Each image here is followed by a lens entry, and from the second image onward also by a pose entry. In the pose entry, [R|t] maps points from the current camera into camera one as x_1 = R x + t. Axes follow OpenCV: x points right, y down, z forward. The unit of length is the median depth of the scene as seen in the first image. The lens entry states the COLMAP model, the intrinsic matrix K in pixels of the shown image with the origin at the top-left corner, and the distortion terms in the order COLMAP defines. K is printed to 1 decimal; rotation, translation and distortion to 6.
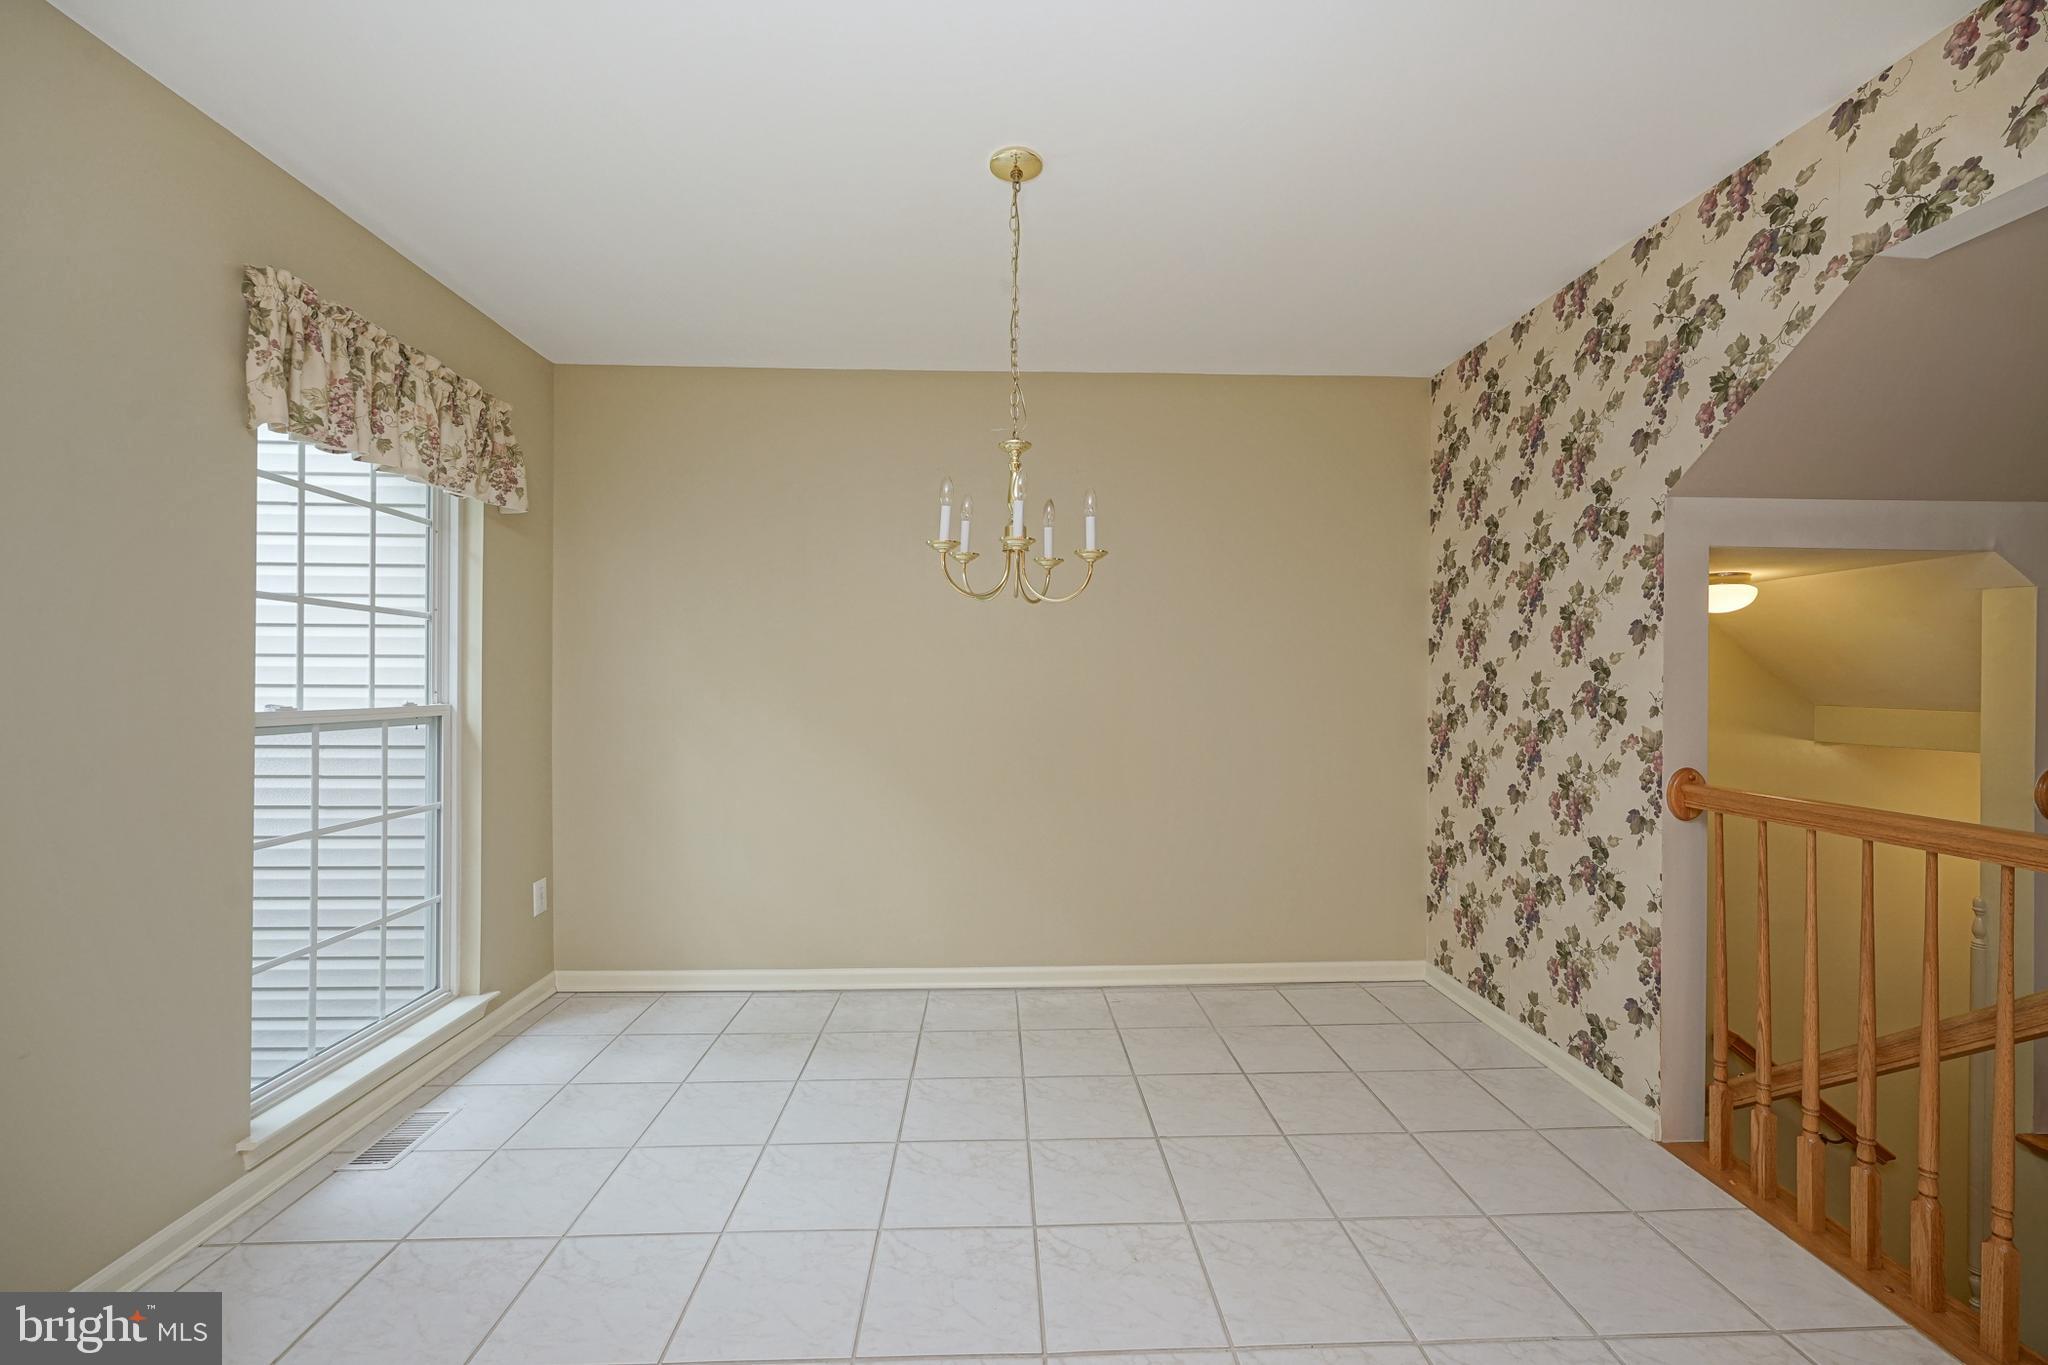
lens RADIAL K [[837.1, 0, 1020.7], [0, 837.1, 680.5], [0, 0, 1]] dist [-0.003627, 0.000141]
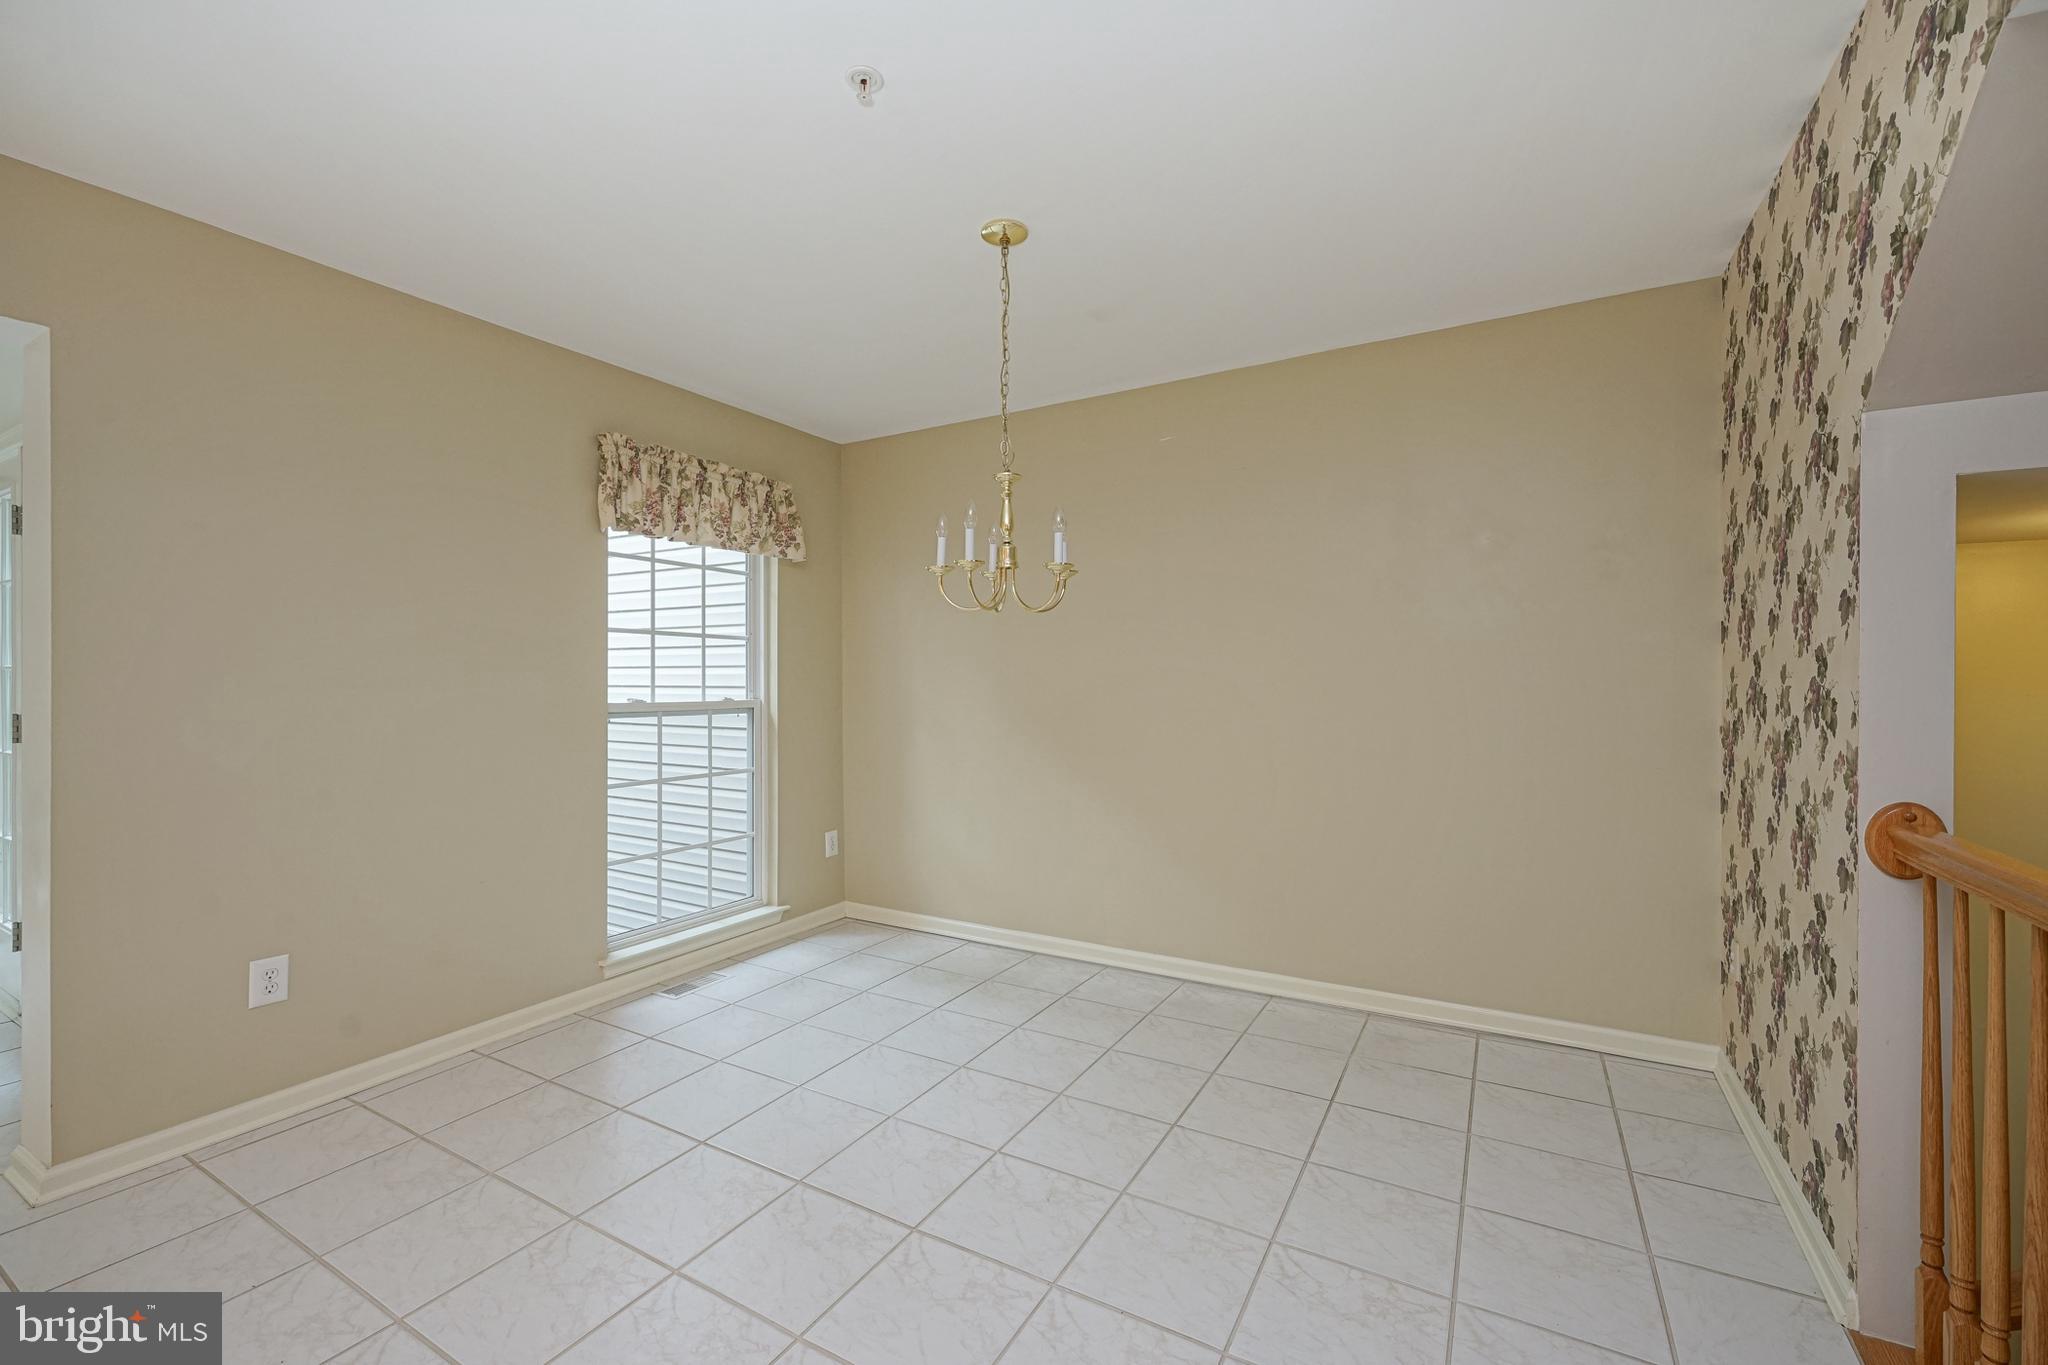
lens RADIAL K [[837.1, 0, 1003.7], [0, 837.1, 680.8], [0, 0, 1]] dist [-0.003627, 0.000141]
pose [[0.842166, -0.005698, -0.539189, 0.491832], [0.005570, 0.999983, -0.001868, 0.001940], [0.539190, -0.001431, 0.842183, 0.021571]]
